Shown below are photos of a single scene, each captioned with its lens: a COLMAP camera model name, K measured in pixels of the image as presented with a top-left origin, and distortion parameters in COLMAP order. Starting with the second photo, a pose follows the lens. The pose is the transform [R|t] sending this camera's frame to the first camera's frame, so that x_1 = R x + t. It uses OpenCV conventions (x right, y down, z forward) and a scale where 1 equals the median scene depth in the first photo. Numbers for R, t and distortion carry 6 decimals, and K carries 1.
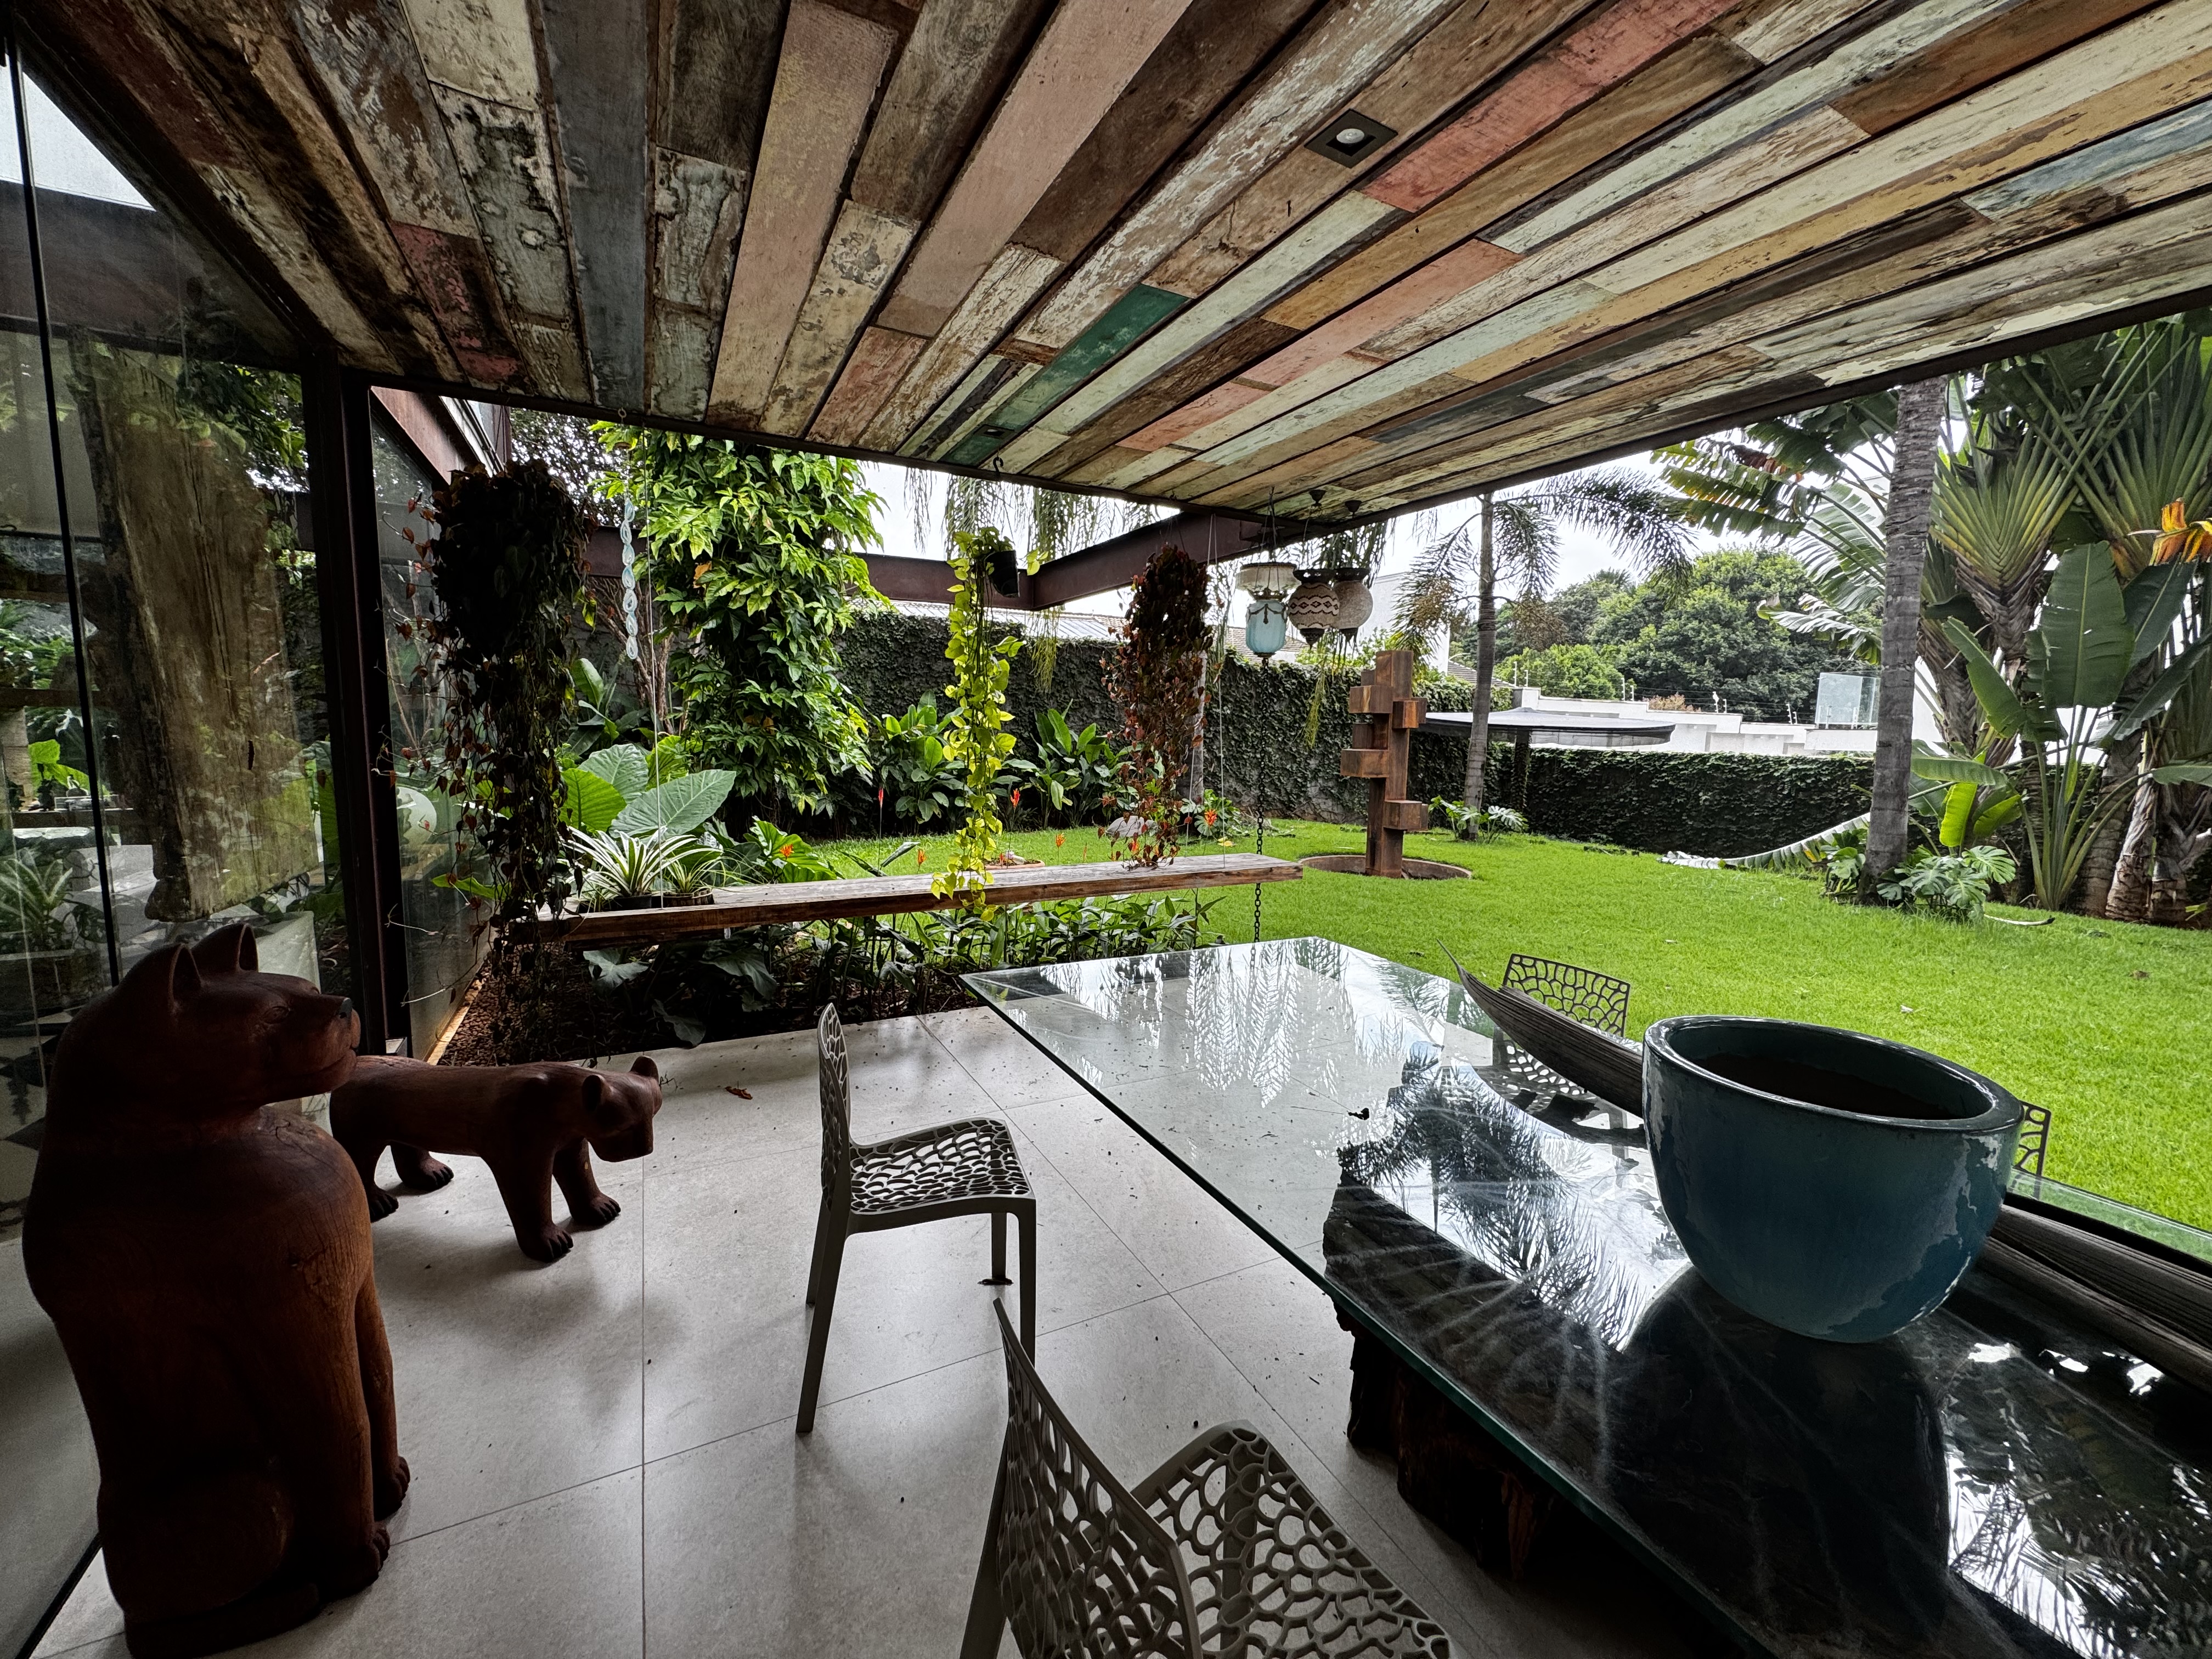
lens RADIAL K [[878.9, 0, 1109.1], [0, 878.9, 826.9], [0, 0, 1]] dist [-0.003210, 0.000328]
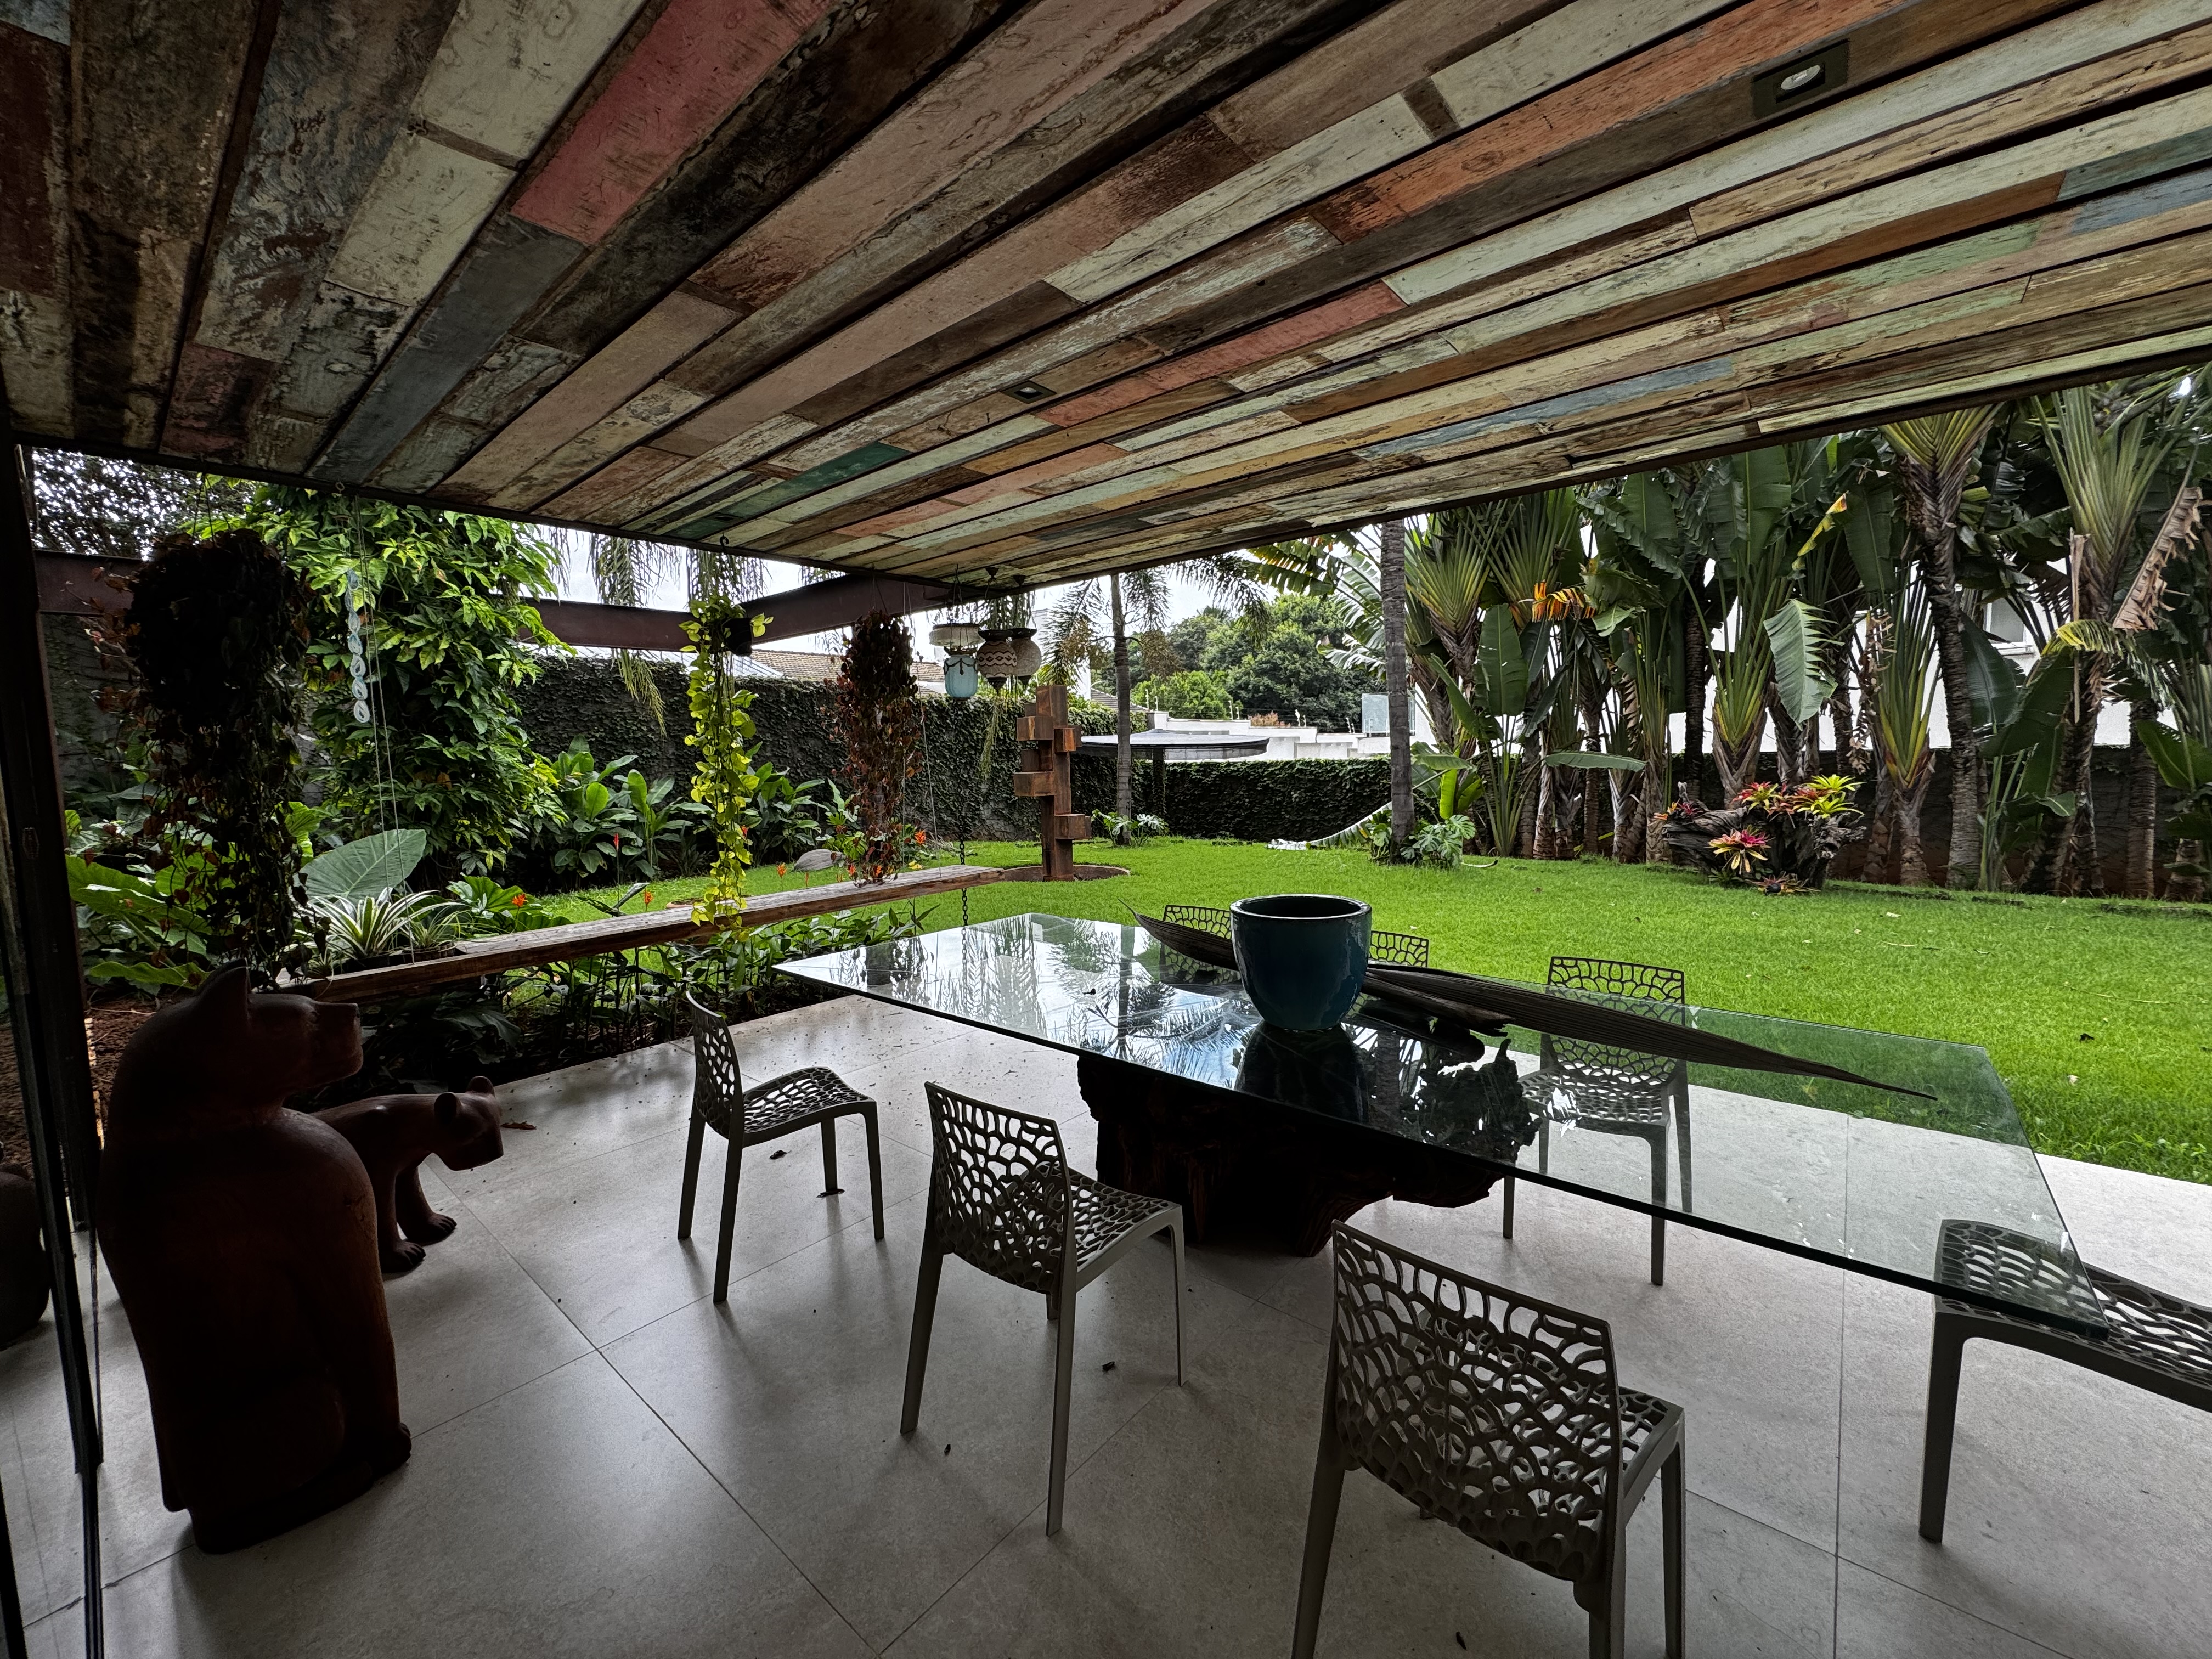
lens RADIAL K [[878.9, 0, 1109.1], [0, 878.9, 826.9], [0, 0, 1]] dist [-0.003210, 0.000328]
pose [[0.926402, -0.077995, 0.368371, -0.076489], [0.089565, 0.995877, -0.014387, 0.013686], [-0.365730, 0.046322, 0.929568, -0.161210]]
